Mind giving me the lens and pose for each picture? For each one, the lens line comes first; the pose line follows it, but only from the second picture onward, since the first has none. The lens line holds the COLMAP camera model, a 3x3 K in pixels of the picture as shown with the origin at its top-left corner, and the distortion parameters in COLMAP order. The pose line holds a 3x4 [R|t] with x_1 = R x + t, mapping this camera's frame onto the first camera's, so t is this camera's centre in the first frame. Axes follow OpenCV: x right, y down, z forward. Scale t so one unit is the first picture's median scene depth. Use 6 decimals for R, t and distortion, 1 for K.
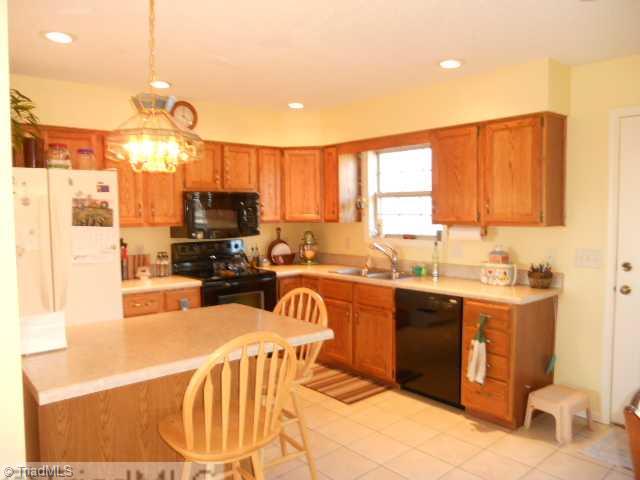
lens RADIAL K [[485.0, 0, 320.0], [0, 485.0, 240.0], [0, 0, 1]] dist [-0.049481, -0.001783]
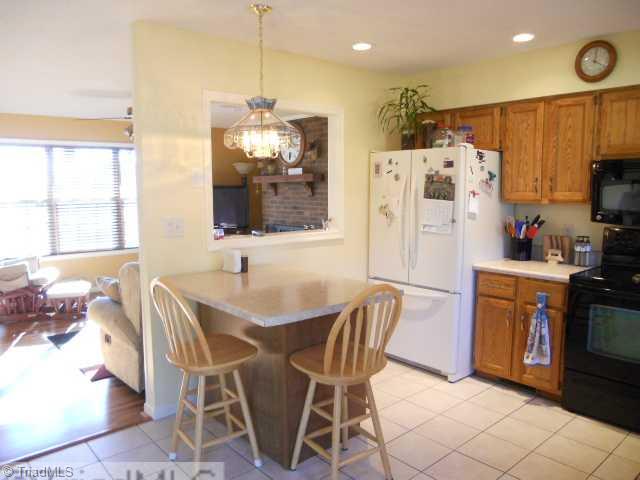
lens RADIAL K [[485.0, 0, 320.0], [0, 485.0, 240.0], [0, 0, 1]] dist [-0.049481, -0.001783]
pose [[0.022434, 0.113638, -0.993269, 0.613645], [-0.055694, 0.992118, 0.112248, -0.045389], [0.998196, 0.052801, 0.028586, 0.702344]]
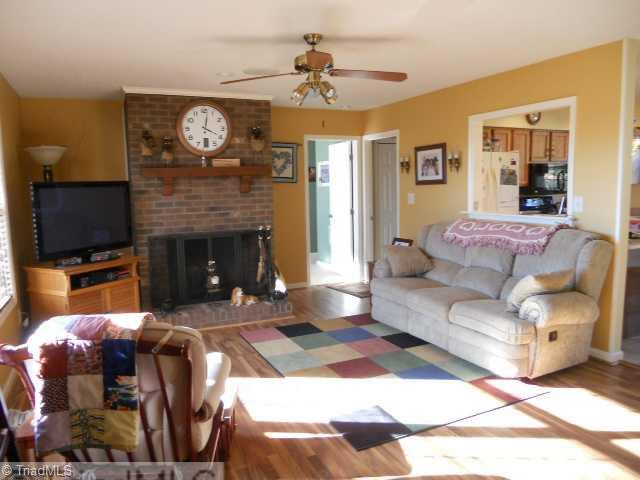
lens RADIAL K [[485.0, 0, 320.0], [0, 485.0, 240.0], [0, 0, 1]] dist [-0.049481, -0.001783]
pose [[0.967787, 0.011400, -0.251511, -0.687023], [0.002481, 0.998494, 0.054803, 0.071148], [0.251757, -0.053661, 0.966302, -0.829764]]
